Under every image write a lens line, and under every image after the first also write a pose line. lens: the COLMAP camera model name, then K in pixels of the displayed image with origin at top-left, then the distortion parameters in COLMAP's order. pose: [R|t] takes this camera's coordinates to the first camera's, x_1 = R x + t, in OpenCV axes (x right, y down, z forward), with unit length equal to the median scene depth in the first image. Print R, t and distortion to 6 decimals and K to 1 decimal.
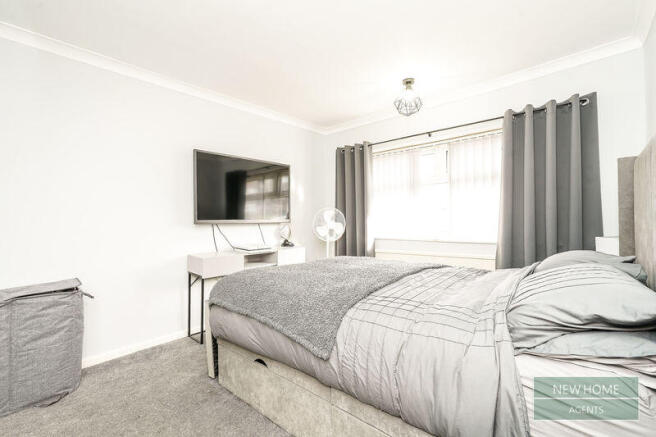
lens RADIAL K [[298.0, 0, 322.1], [0, 298.0, 217.4], [0, 0, 1]] dist [-0.002125, 0.000004]
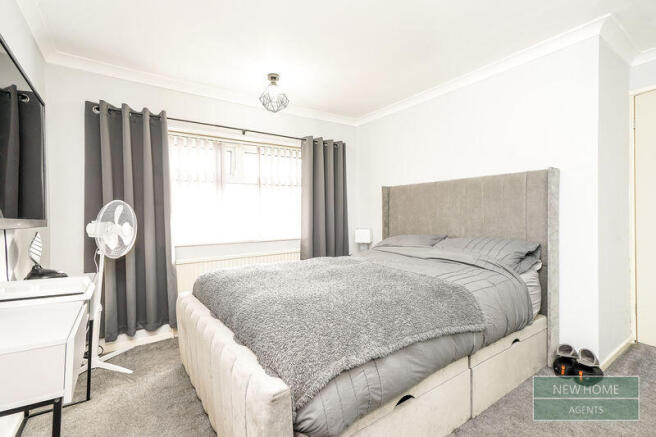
lens RADIAL K [[298.0, 0, 326.1], [0, 298.0, 216.0], [0, 0, 1]] dist [-0.002125, 0.000004]
pose [[0.254964, 0.009863, 0.966900, -0.507114], [-0.000873, 0.999950, -0.009969, 0.003778], [-0.966950, 0.001698, 0.254960, 0.495223]]
